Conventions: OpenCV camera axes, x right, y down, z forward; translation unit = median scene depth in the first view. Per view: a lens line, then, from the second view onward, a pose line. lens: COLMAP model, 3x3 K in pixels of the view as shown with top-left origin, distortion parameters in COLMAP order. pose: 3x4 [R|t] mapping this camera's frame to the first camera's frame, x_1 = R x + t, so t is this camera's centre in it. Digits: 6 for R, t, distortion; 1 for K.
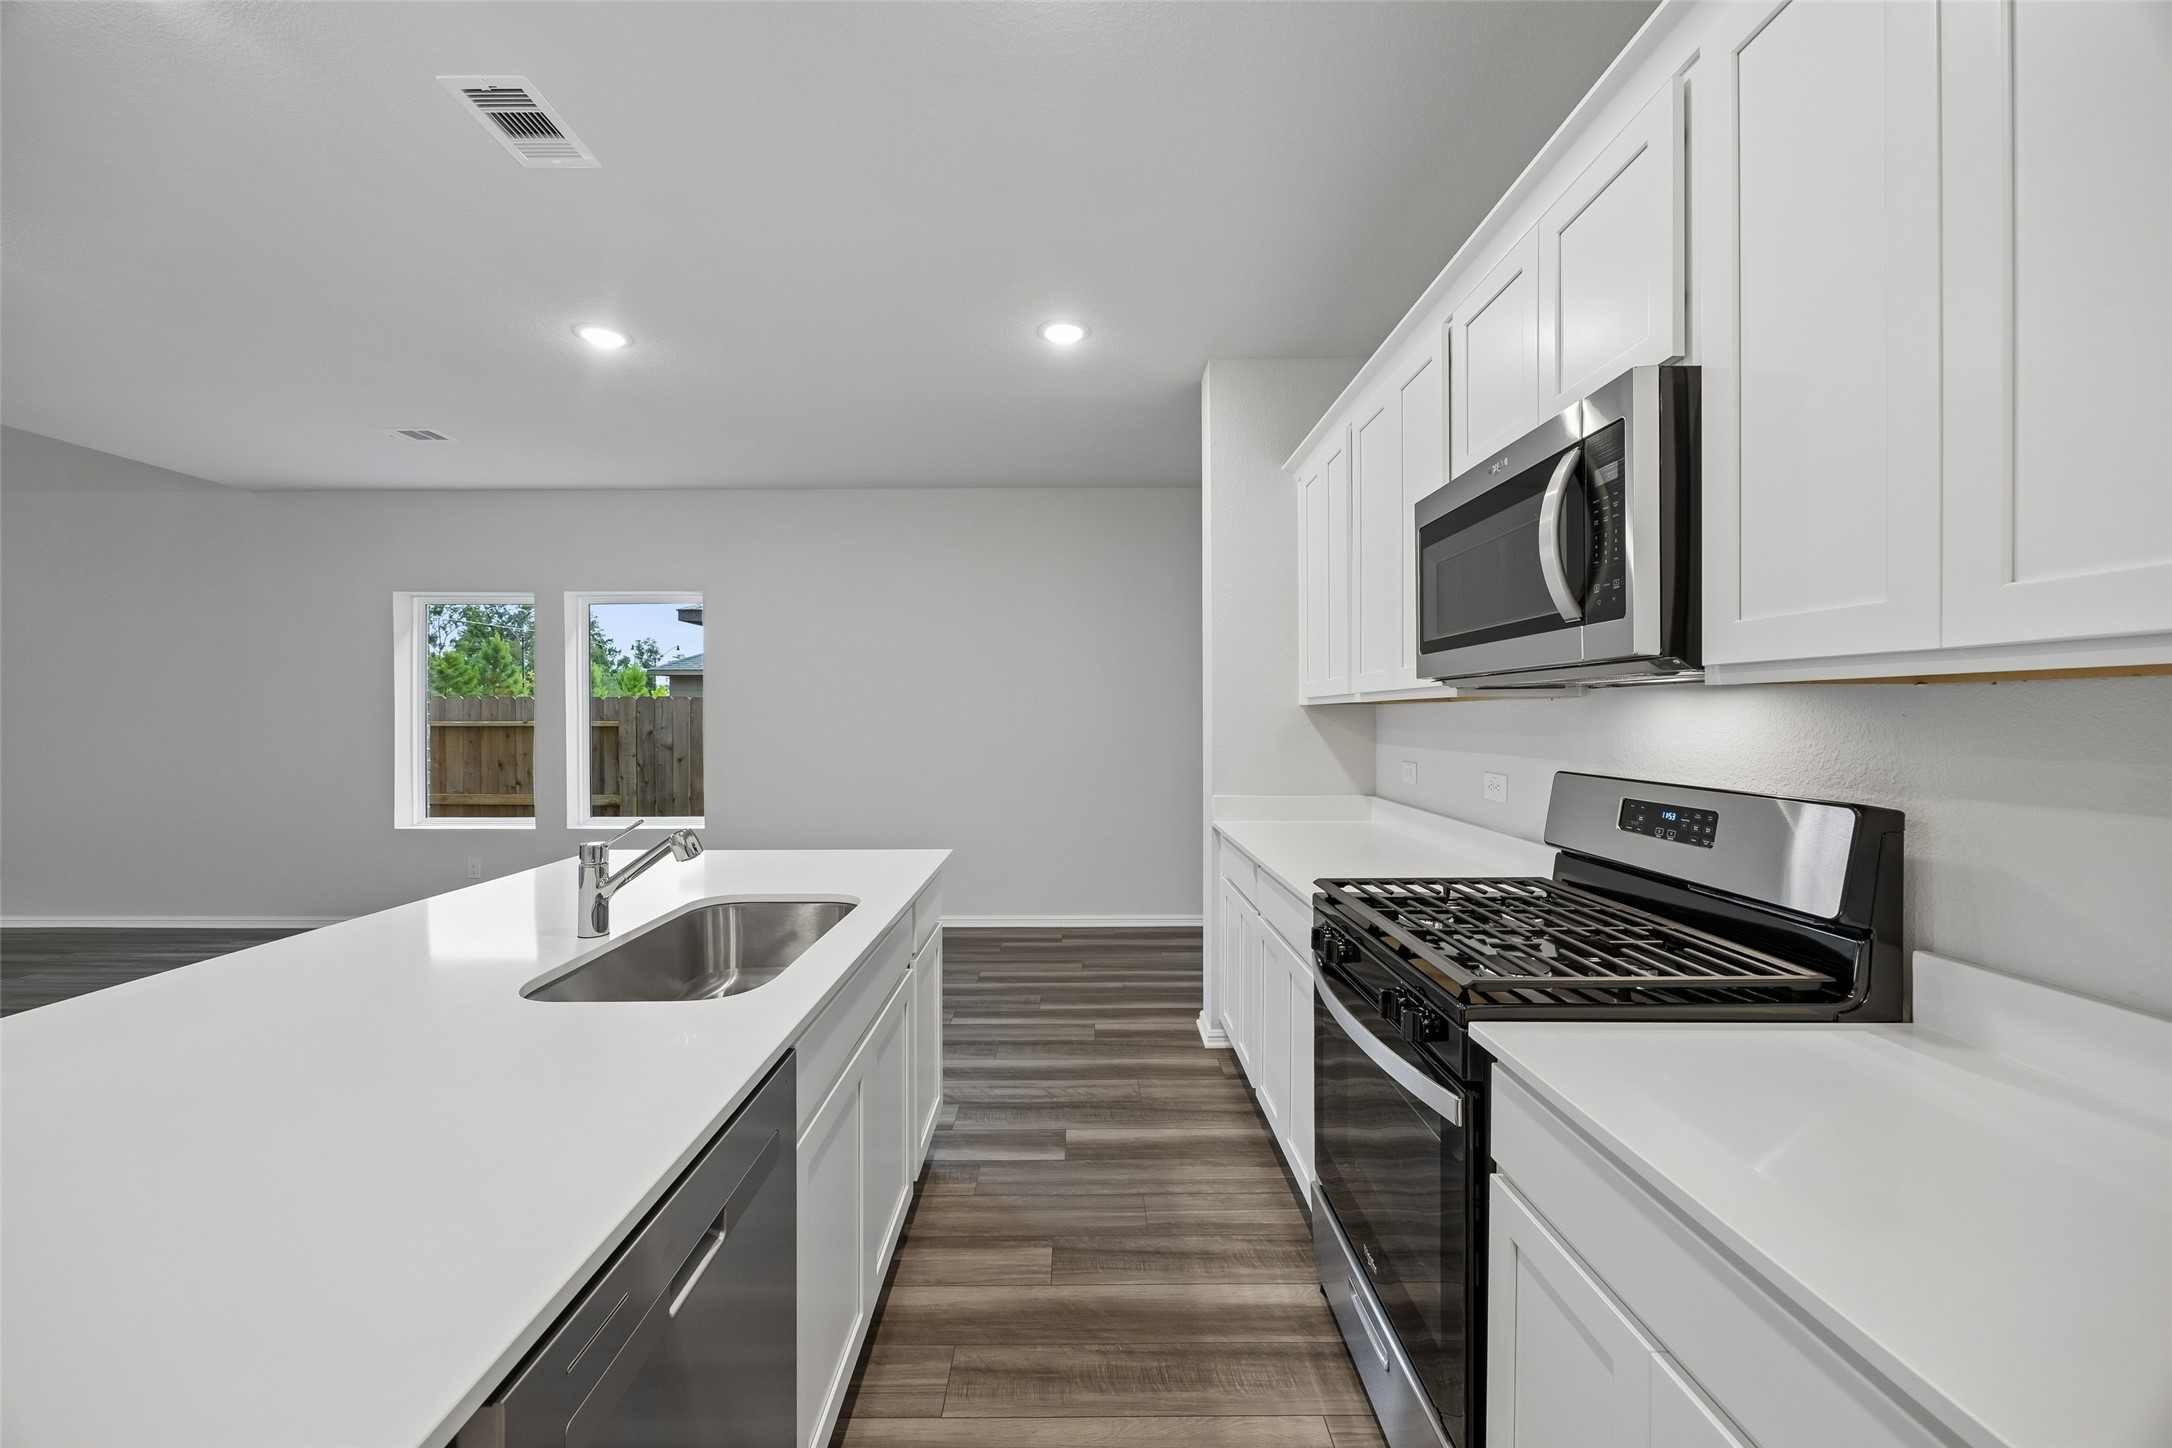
lens RADIAL K [[834.2, 0, 1081.4], [0, 834.2, 712.9], [0, 0, 1]] dist [-0.002295, 0.000116]
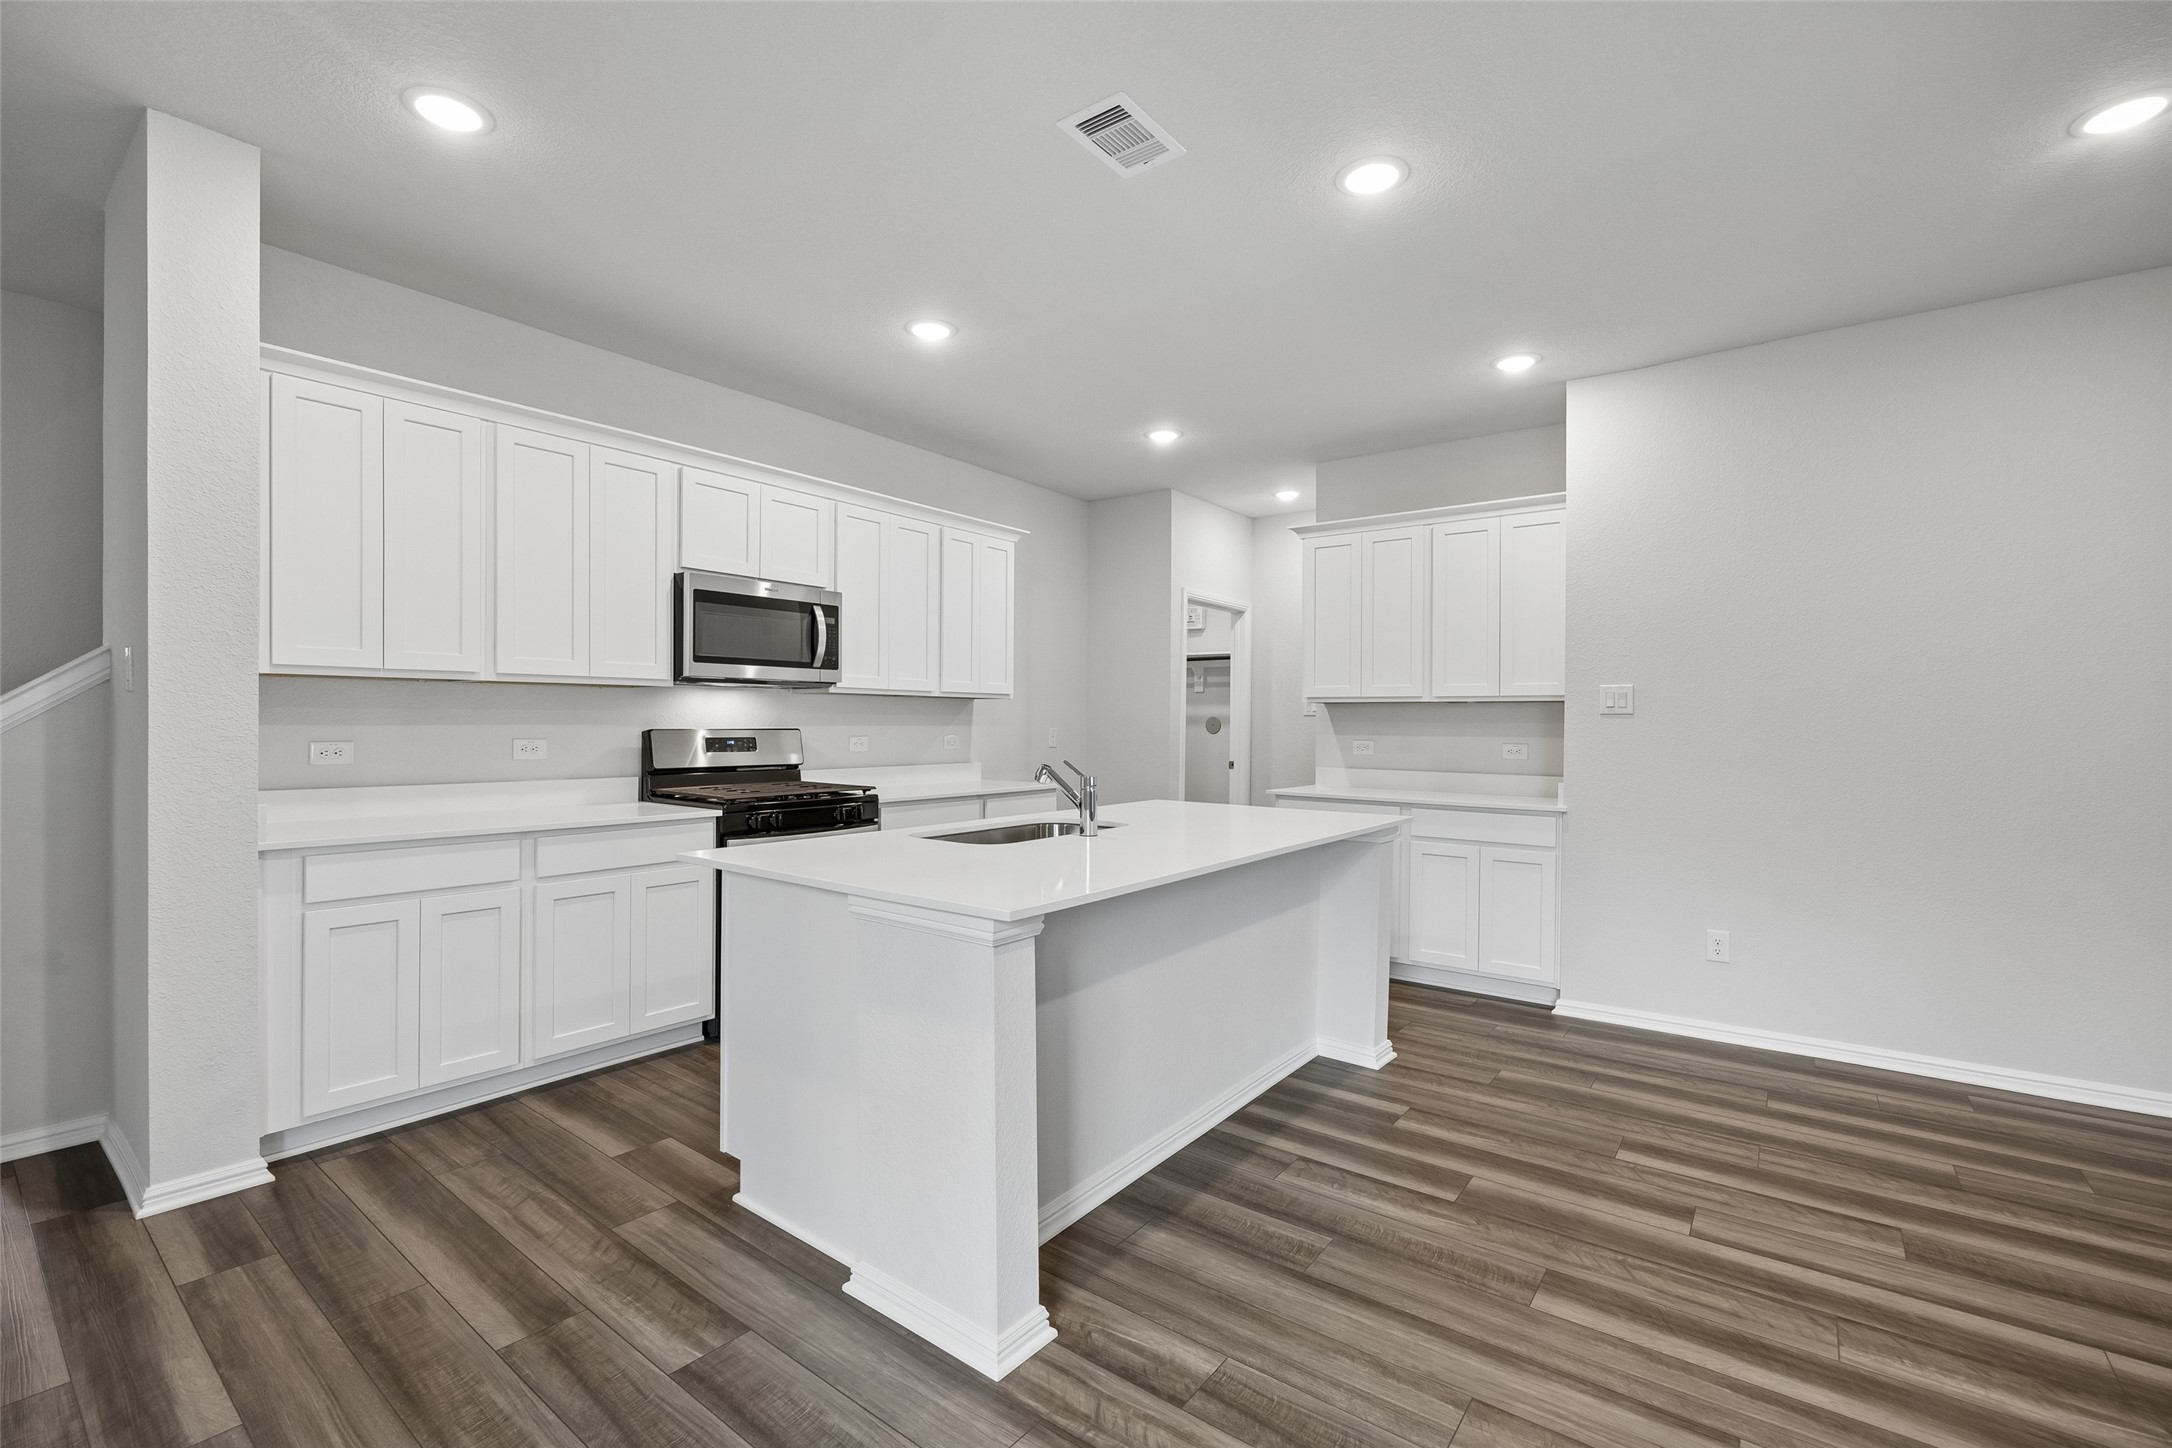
lens RADIAL K [[943.9, 0, 1094.1], [0, 943.9, 718.0], [0, 0, 1]] dist [-0.019570, 0.001081]
pose [[-0.801039, -0.001269, 0.598610, -1.131345], [-0.005789, 0.999967, -0.005627, 0.041775], [-0.598584, -0.007972, -0.801021, 1.654326]]
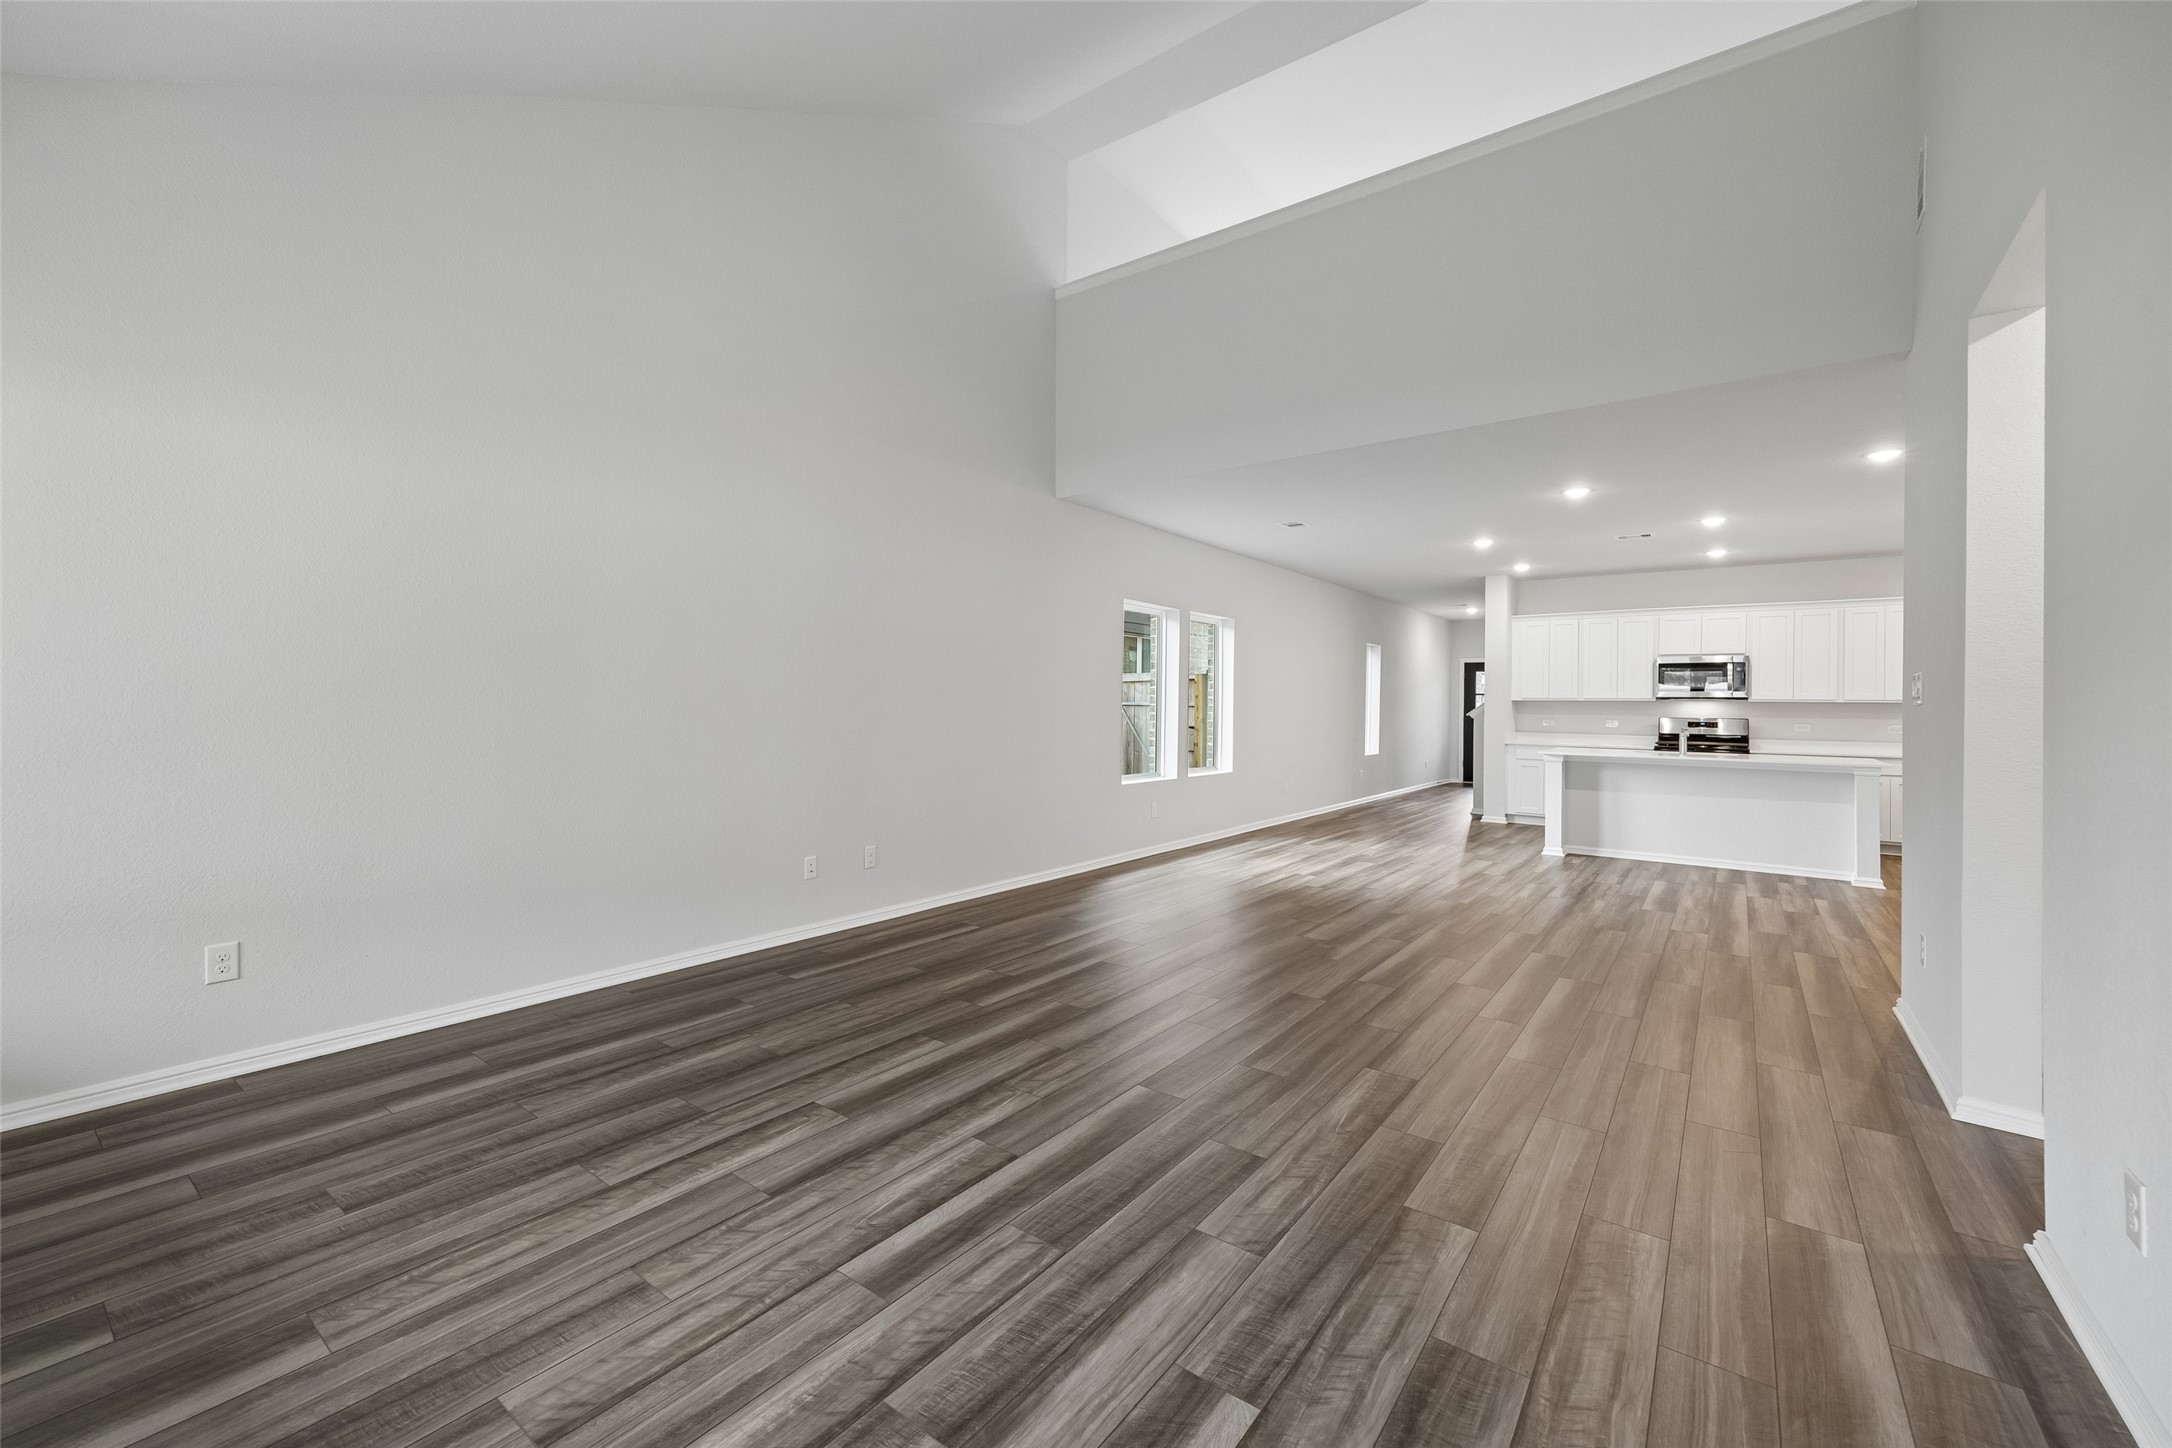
lens RADIAL K [[880.2, 0, 1039.6], [0, 880.2, 713.5], [0, 0, 1]] dist [0.005154, 0.000638]
pose [[0.612774, 0.000027, 0.790258, -4.328938], [-0.014135, 0.999840, 0.010926, 0.035858], [-0.790132, -0.017865, 0.612677, 0.579776]]
